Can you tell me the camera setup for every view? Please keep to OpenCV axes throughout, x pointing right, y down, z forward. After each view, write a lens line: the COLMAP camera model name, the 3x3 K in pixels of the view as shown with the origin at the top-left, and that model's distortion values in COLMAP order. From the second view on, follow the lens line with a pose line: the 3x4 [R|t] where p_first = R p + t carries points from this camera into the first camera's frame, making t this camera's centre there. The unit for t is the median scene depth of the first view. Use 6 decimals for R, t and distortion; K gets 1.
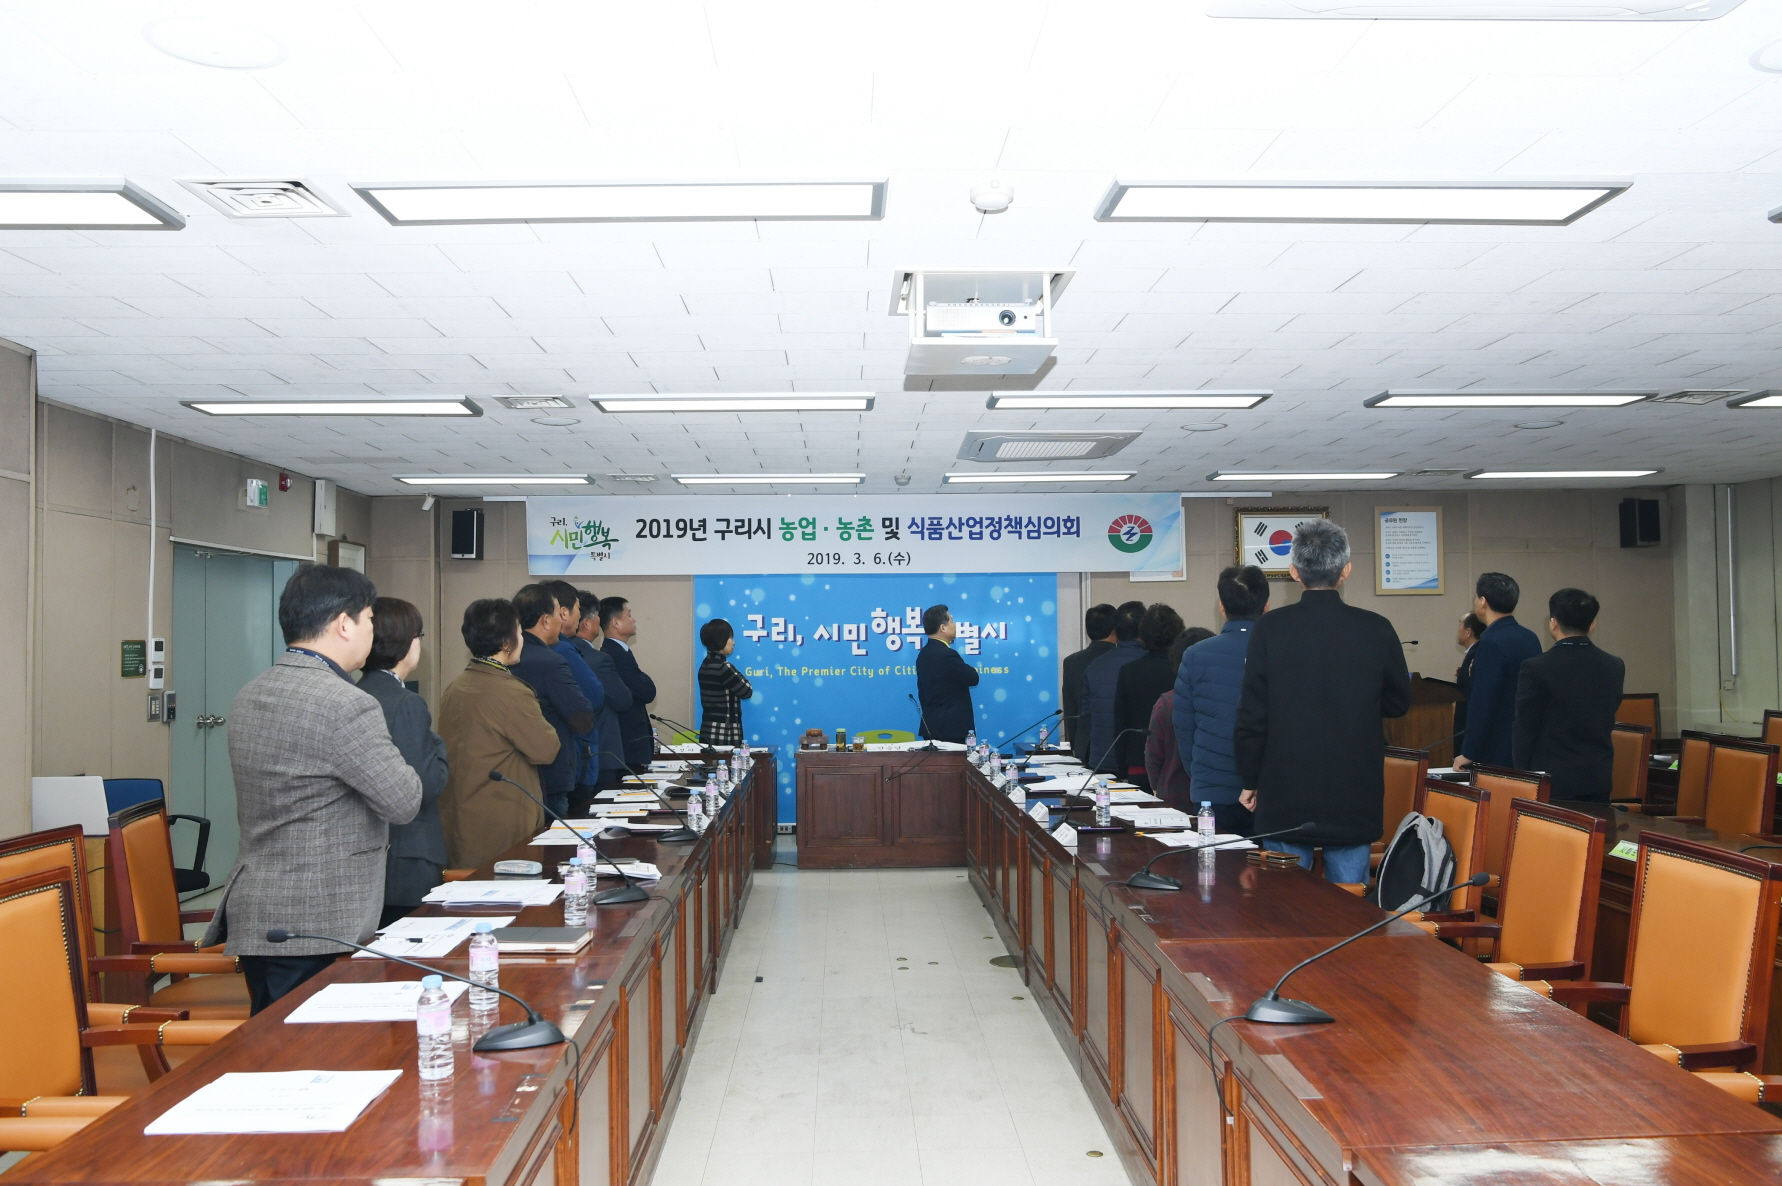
lens RADIAL K [[1401.5, 0, 891.8], [0, 1401.5, 593.0], [0, 0, 1]] dist [-0.041597, 0.001195]
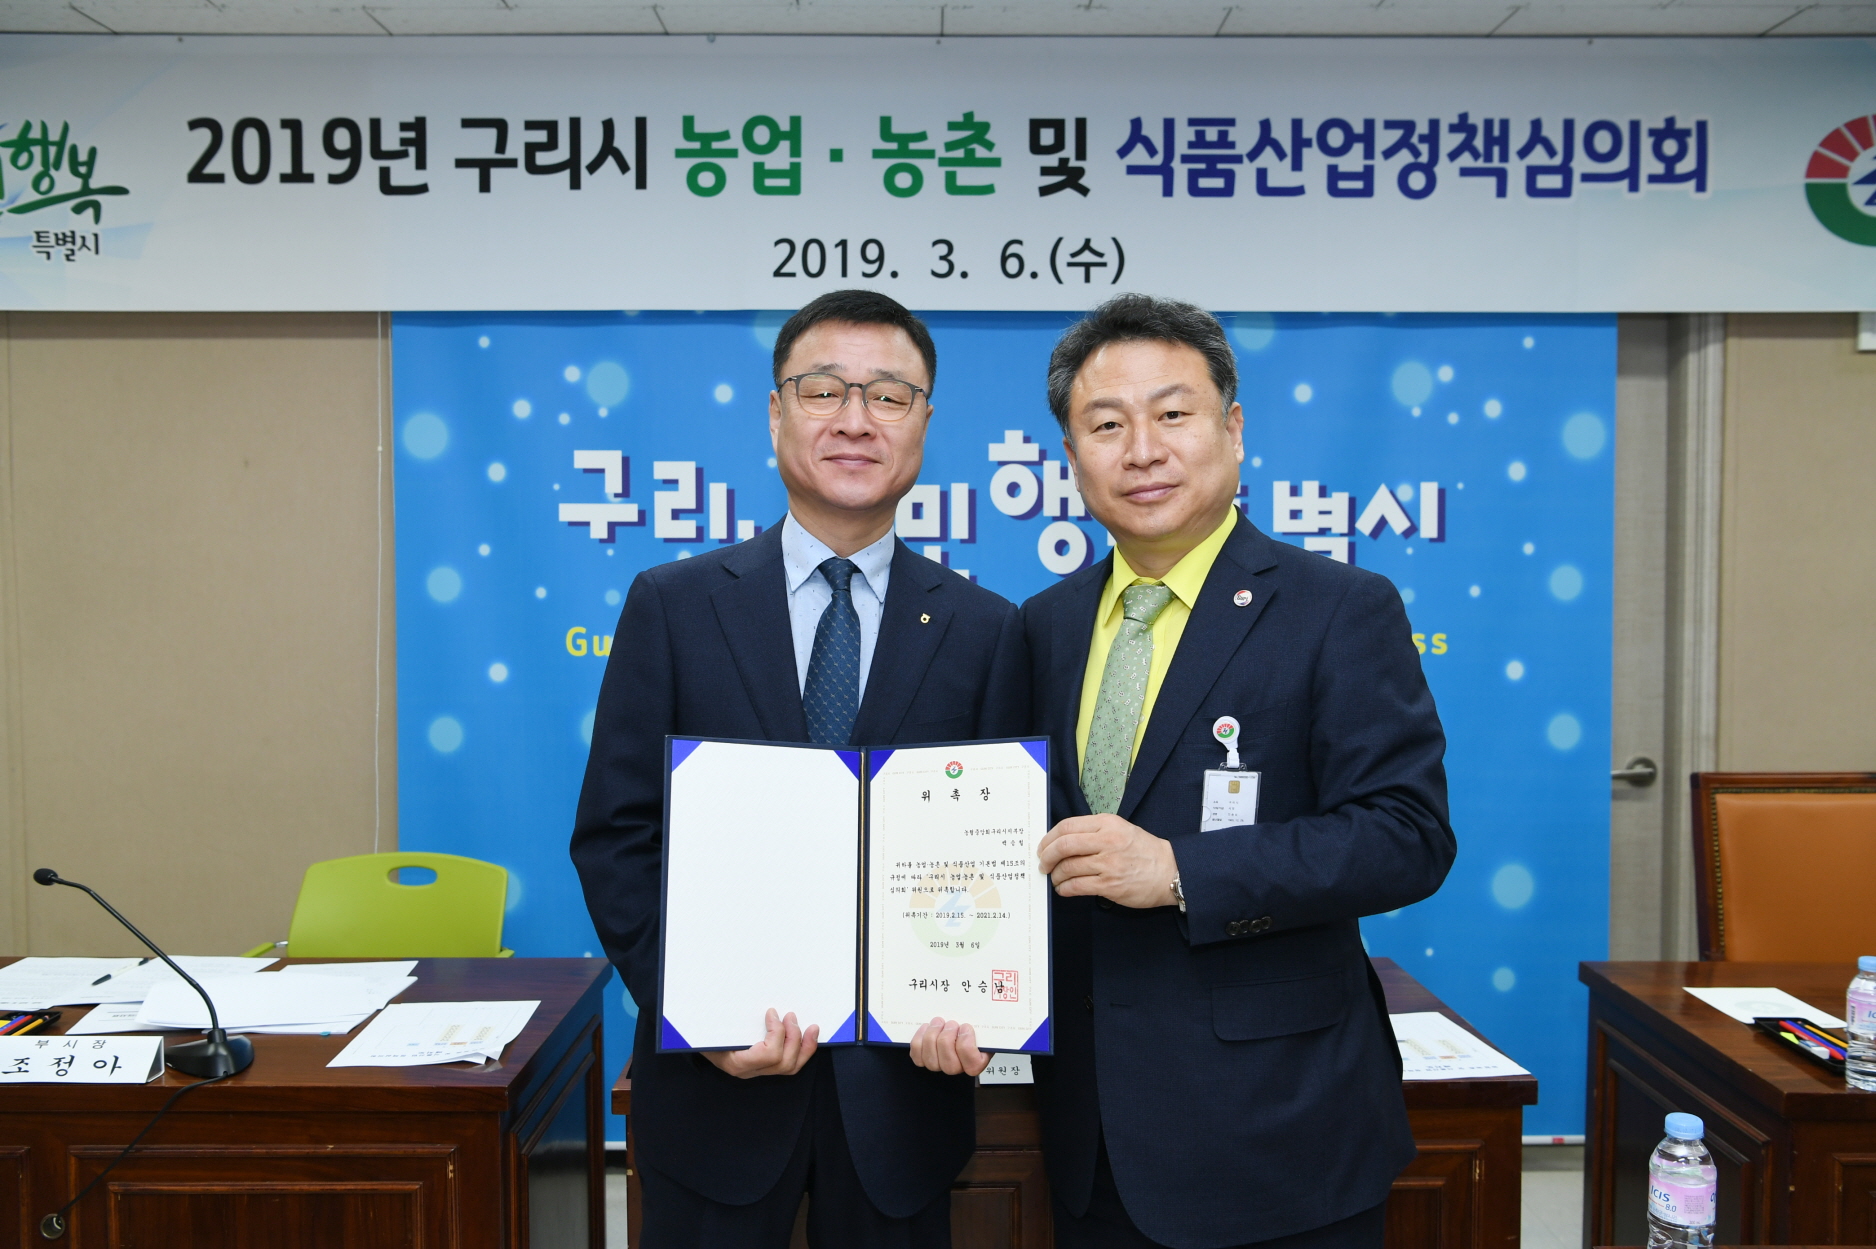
lens RADIAL K [[1645.8, 0, 942.6], [0, 1645.8, 624.9], [0, 0, 1]] dist [-0.033191, 0.052806]
pose [[0.999543, 0.009311, -0.028771, -0.014182], [-0.007203, 0.997342, 0.072505, 0.026702], [0.029369, -0.072264, 0.996953, 0.652779]]
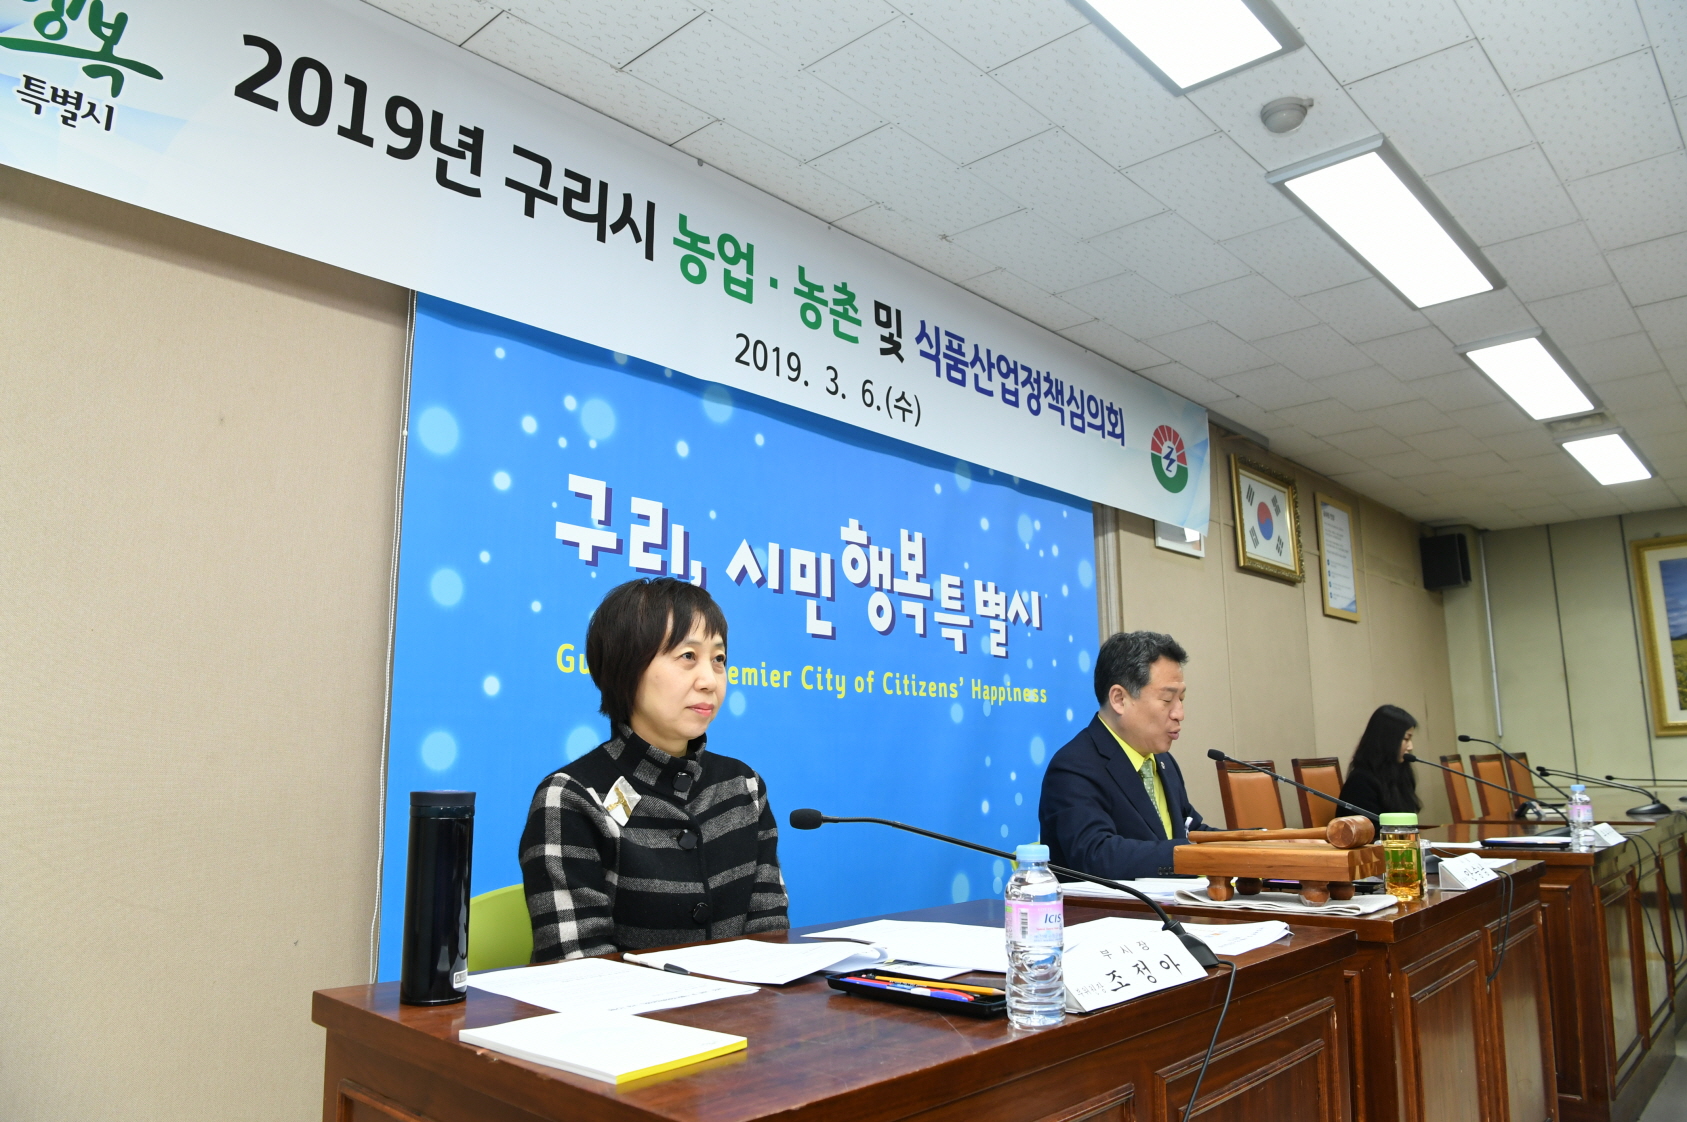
lens RADIAL K [[1152.4, 0, 848.9], [0, 1152.4, 555.4], [0, 0, 1]] dist [-0.078990, 0.018914]
pose [[0.703496, 0.131969, 0.698339, -0.233140], [-0.020059, 0.985904, -0.166104, 0.073934], [-0.710416, 0.102845, 0.696227, 0.783843]]
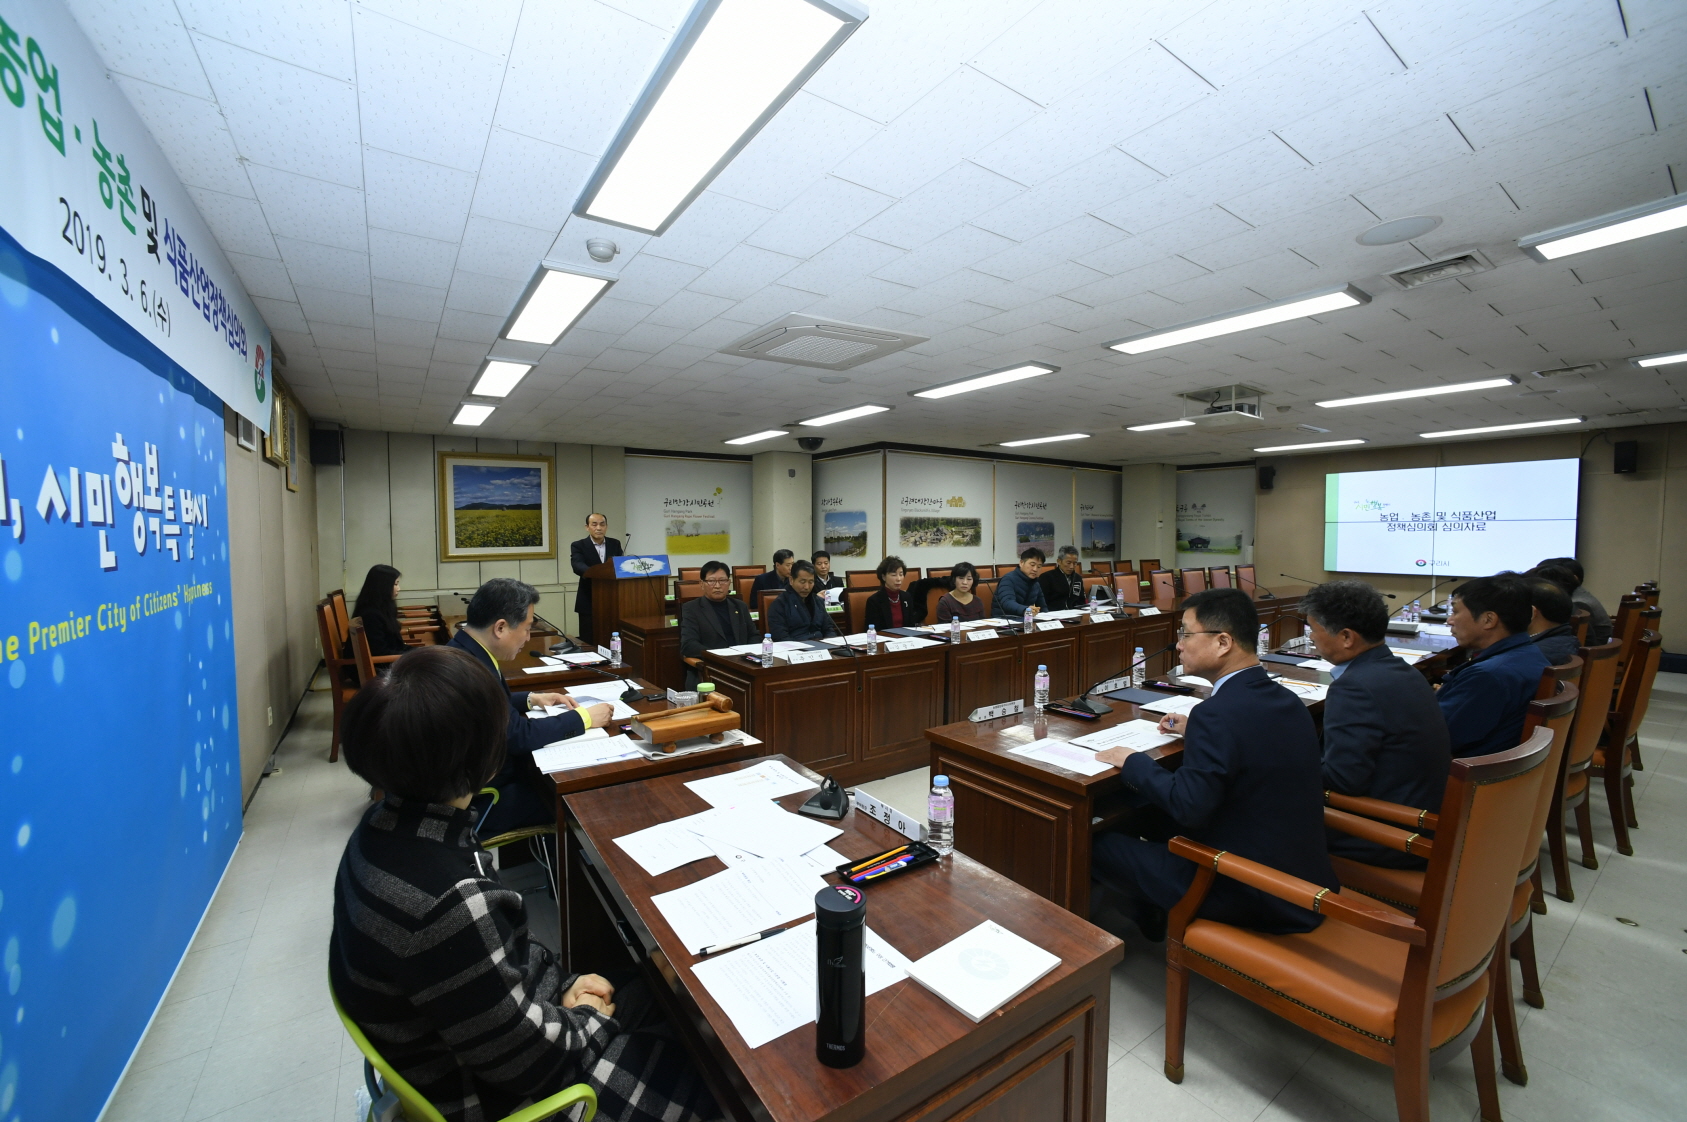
lens RADIAL K [[674.2, 0, 837.1], [0, 674.2, 562.0], [0, 0, 1]] dist [-0.054846, 0.027887]
pose [[-0.531054, -0.028014, 0.846875, -0.248027], [-0.022346, 0.999569, 0.019052, 0.035956], [-0.847043, -0.008807, -0.531451, 0.939292]]
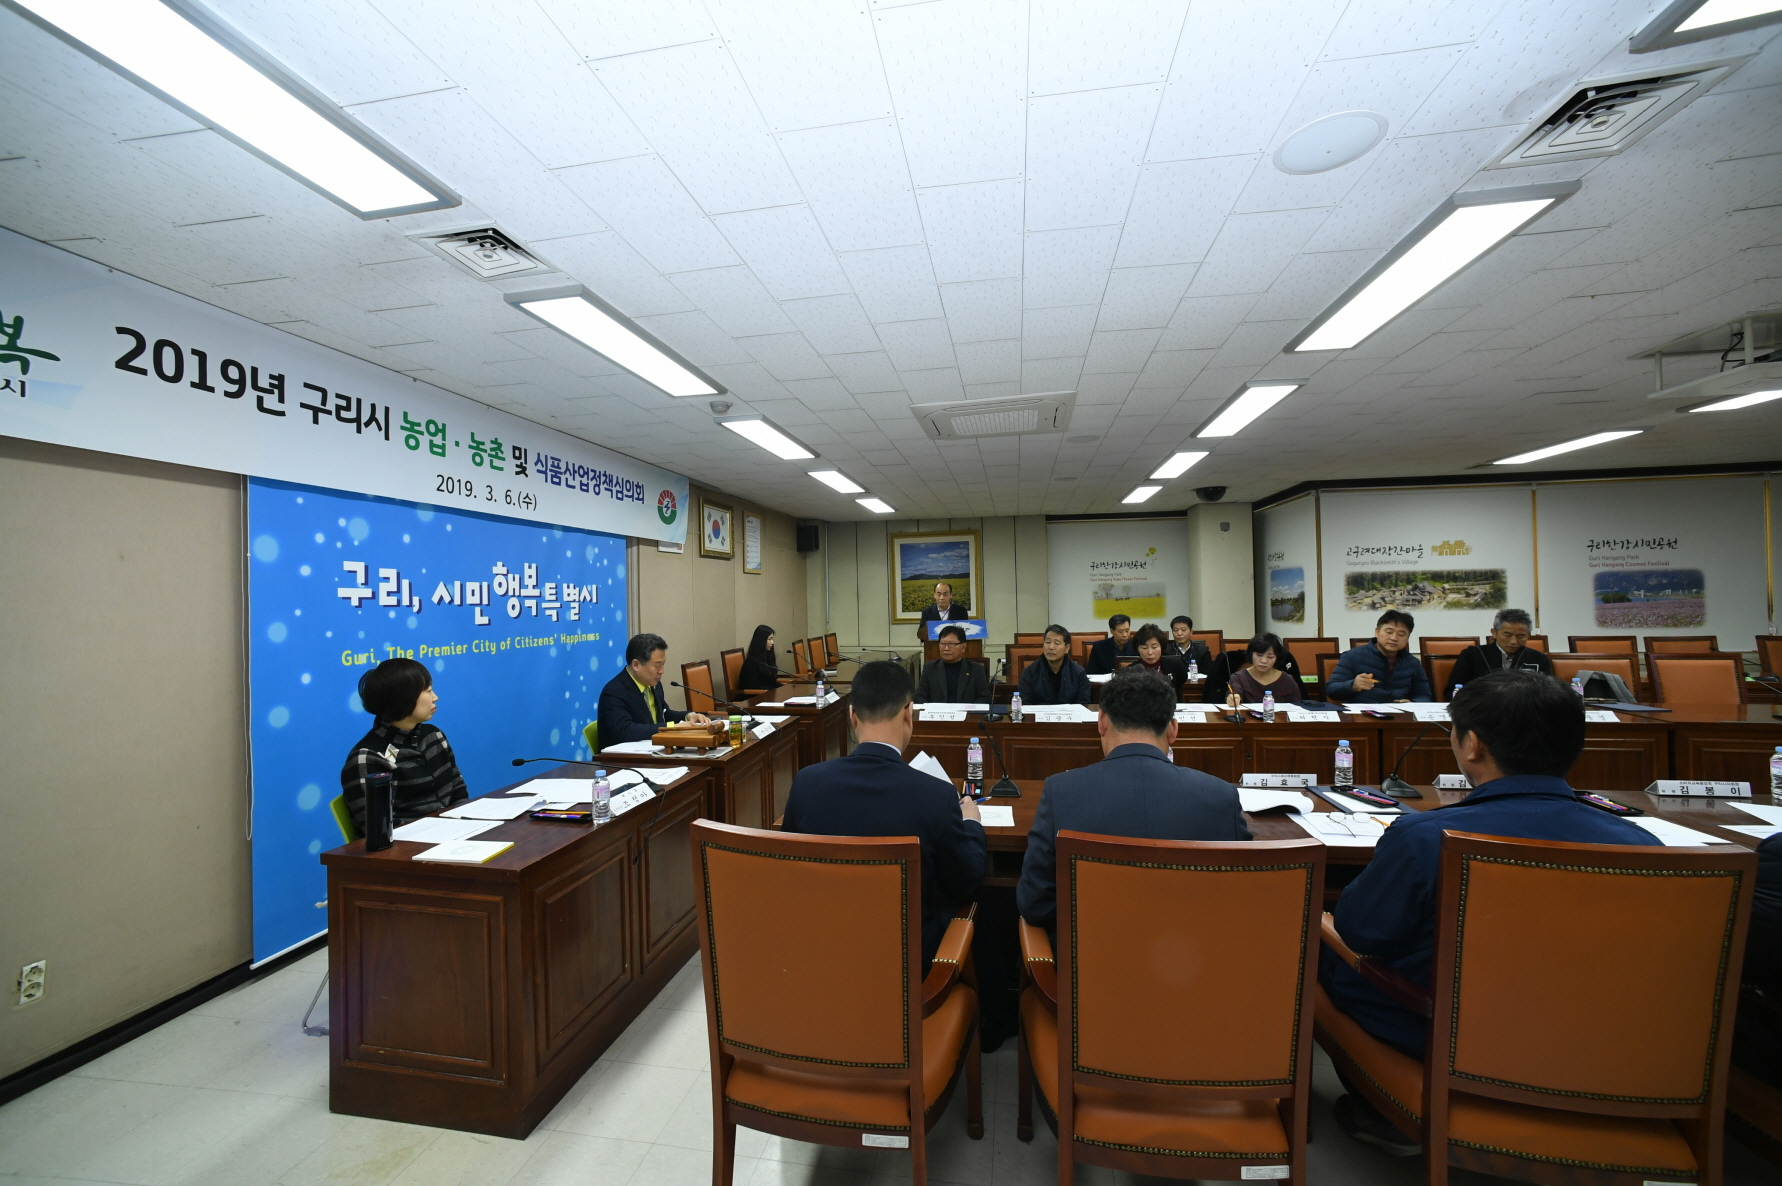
lens RADIAL K [[712.1, 0, 884.2], [0, 712.1, 594.1], [0, 0, 1]] dist [-0.054846, 0.027887]
pose [[0.217458, 0.012501, 0.975990, -0.337629], [-0.015954, 0.999830, -0.009252, 0.028467], [-0.975939, -0.013559, 0.217620, 0.716814]]
